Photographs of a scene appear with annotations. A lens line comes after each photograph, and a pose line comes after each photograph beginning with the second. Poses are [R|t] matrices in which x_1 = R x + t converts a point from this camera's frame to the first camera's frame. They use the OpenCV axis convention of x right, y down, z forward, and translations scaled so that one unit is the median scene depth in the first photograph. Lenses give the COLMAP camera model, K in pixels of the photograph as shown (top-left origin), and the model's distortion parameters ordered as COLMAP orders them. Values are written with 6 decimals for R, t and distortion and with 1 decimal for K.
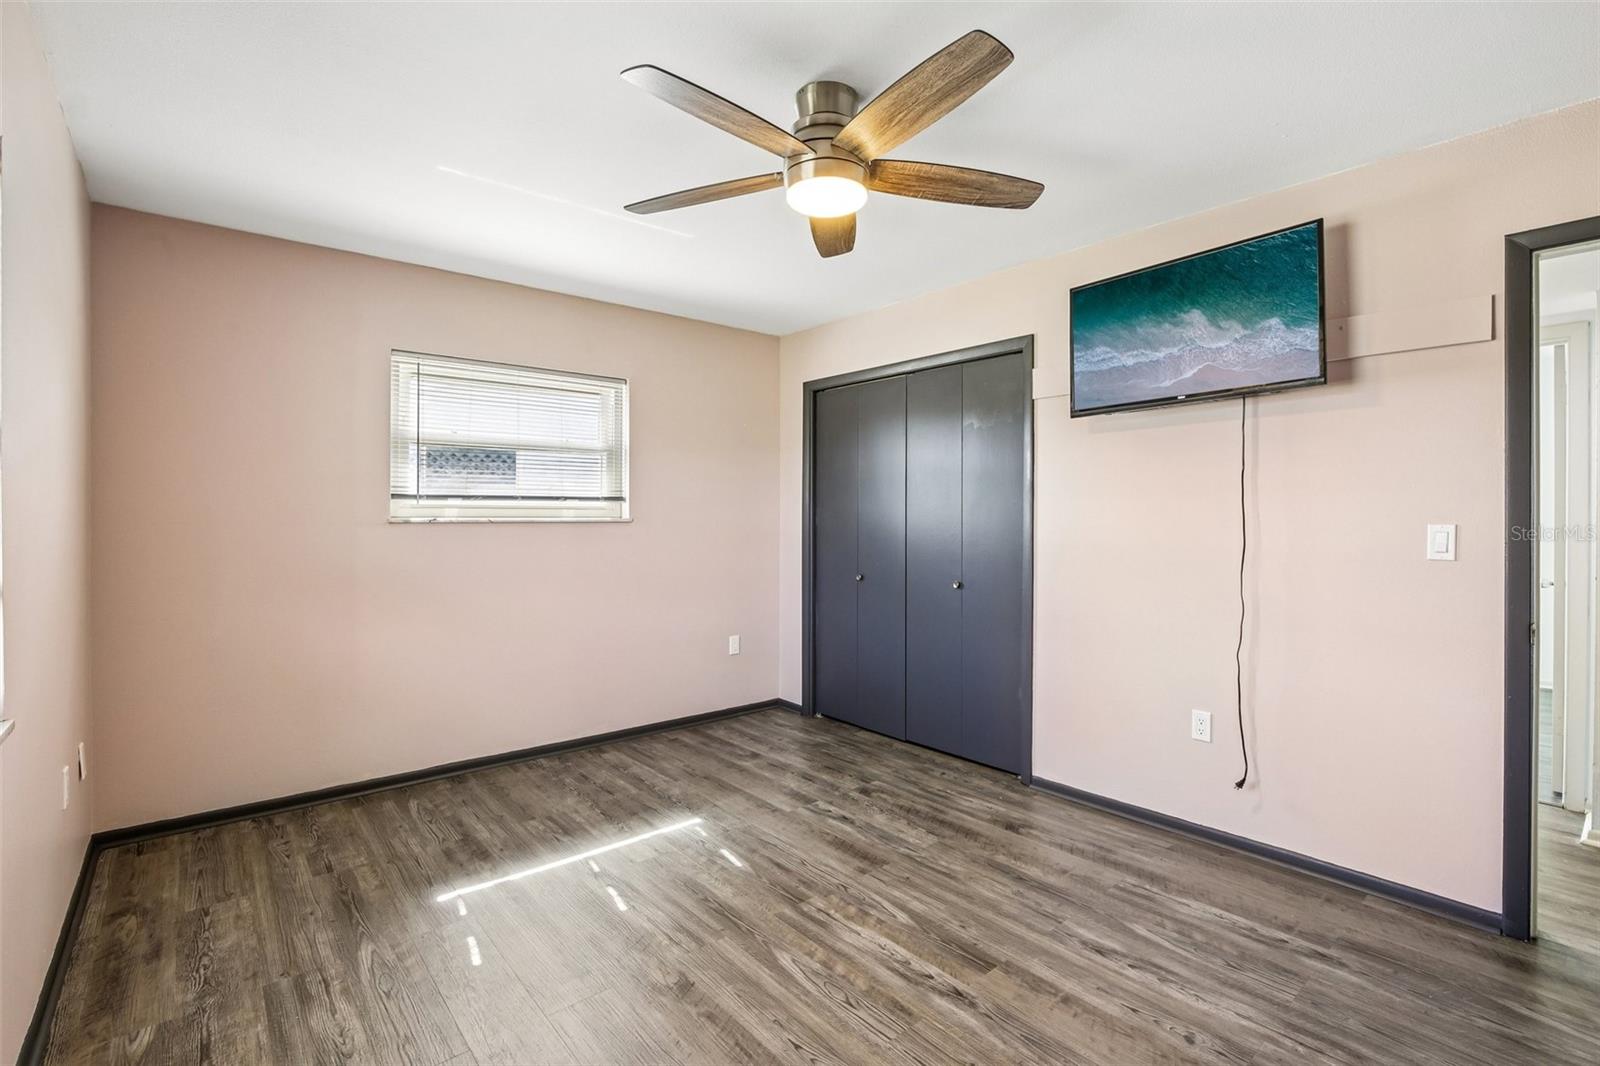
lens RADIAL K [[736.6, 0, 799.5], [0, 736.6, 523.8], [0, 0, 1]] dist [-0.028978, 0.007989]
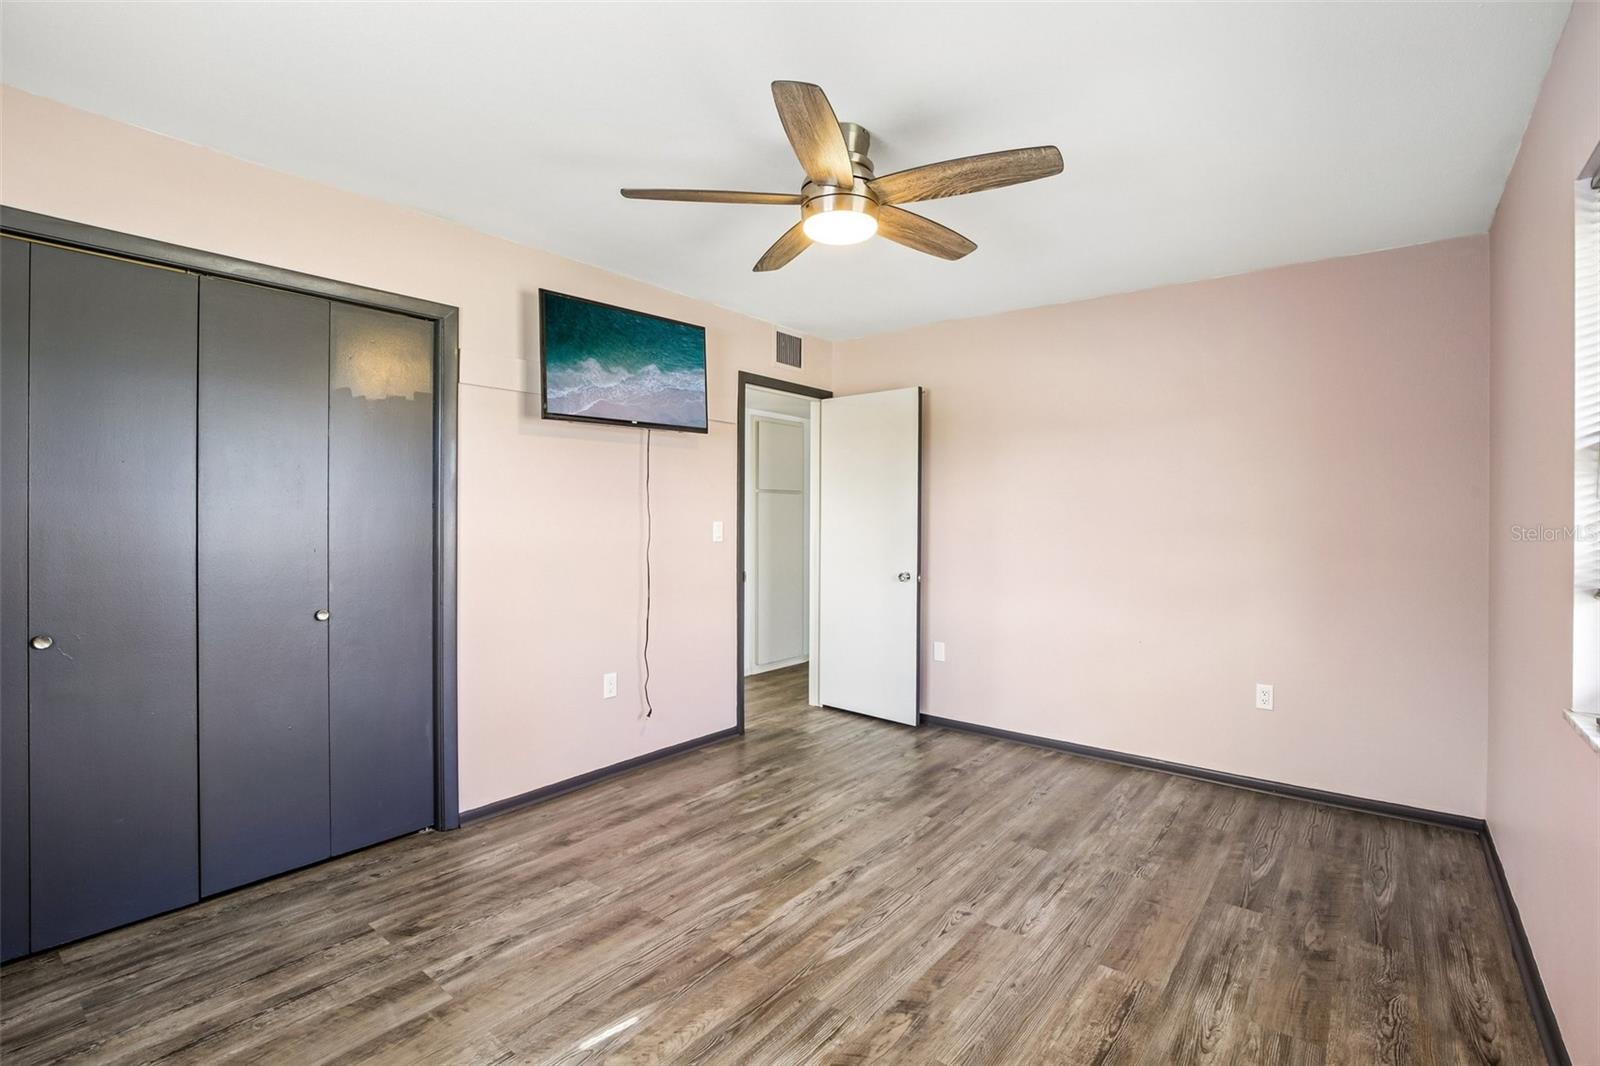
lens RADIAL K [[736.6, 0, 828.5], [0, 736.6, 517.2], [0, 0, 1]] dist [-0.028978, 0.007989]
pose [[-0.220103, -0.006338, 0.975456, -0.921344], [0.002760, 0.999971, 0.007120, -0.022195], [-0.975473, 0.004259, -0.220079, 1.118671]]
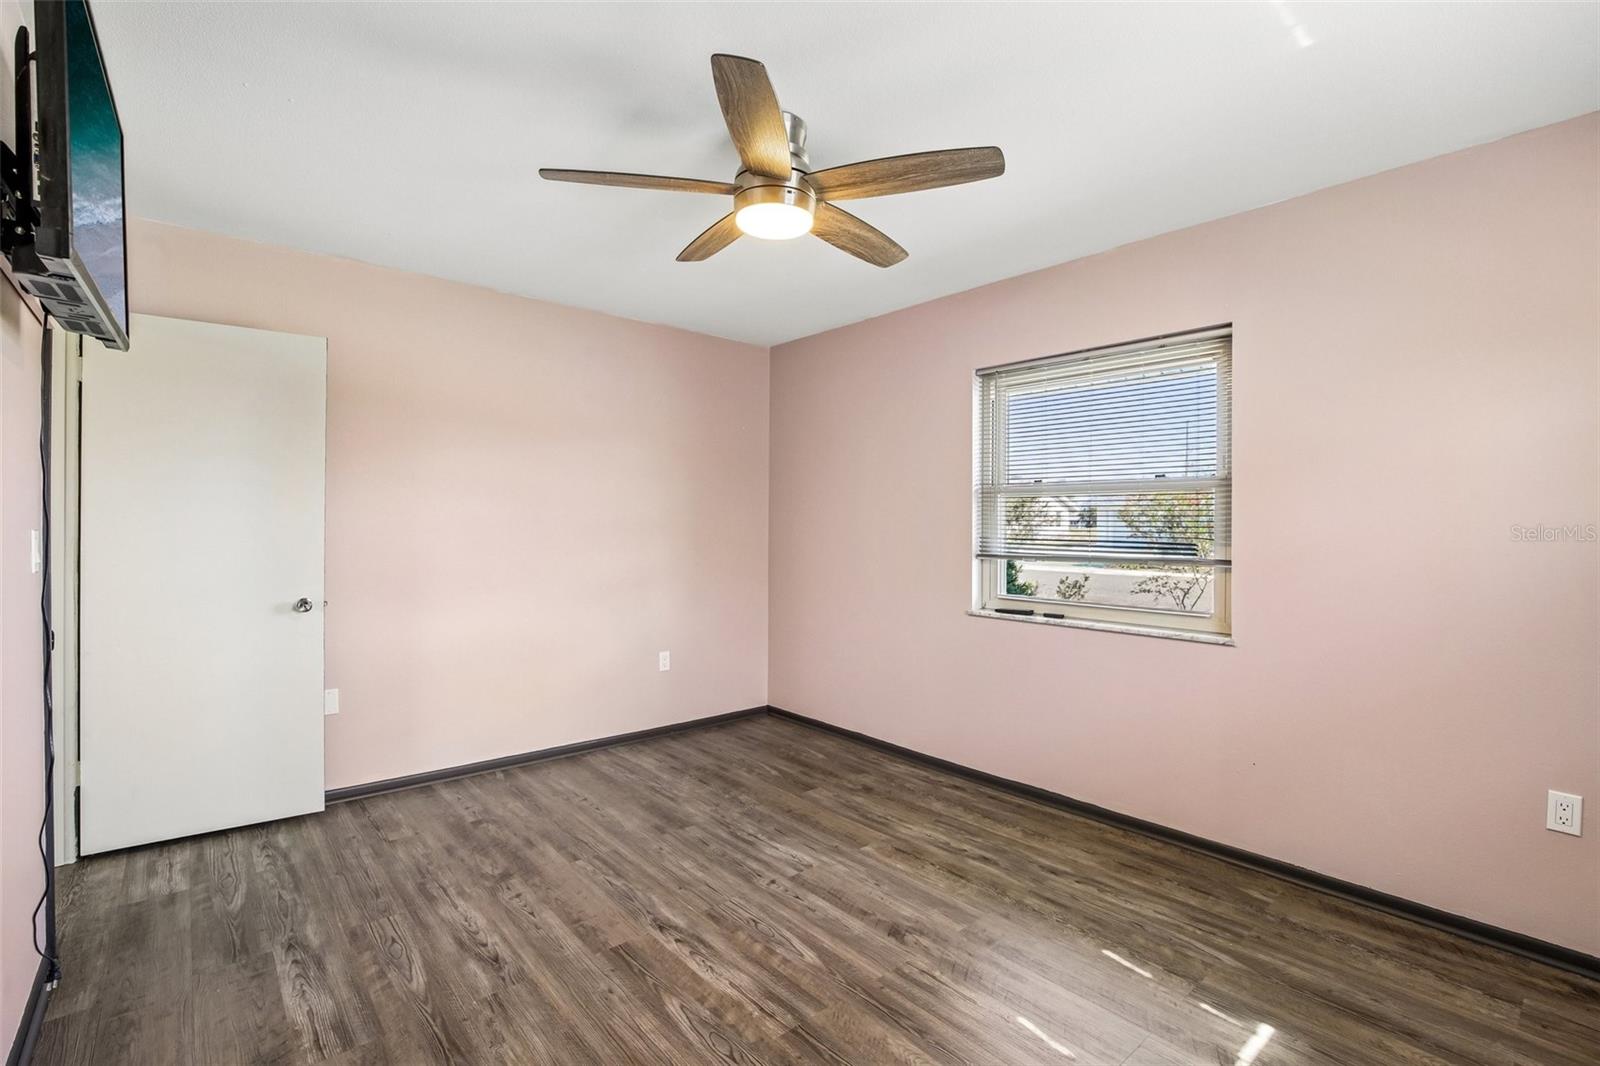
lens RADIAL K [[736.6, 0, 800.4], [0, 736.6, 507.1], [0, 0, 1]] dist [-0.028978, 0.007989]
pose [[-0.999911, -0.005185, -0.012258, 0.008663], [-0.005081, 0.999951, -0.008478, -0.024529], [0.012301, -0.008415, -0.999889, 1.838105]]
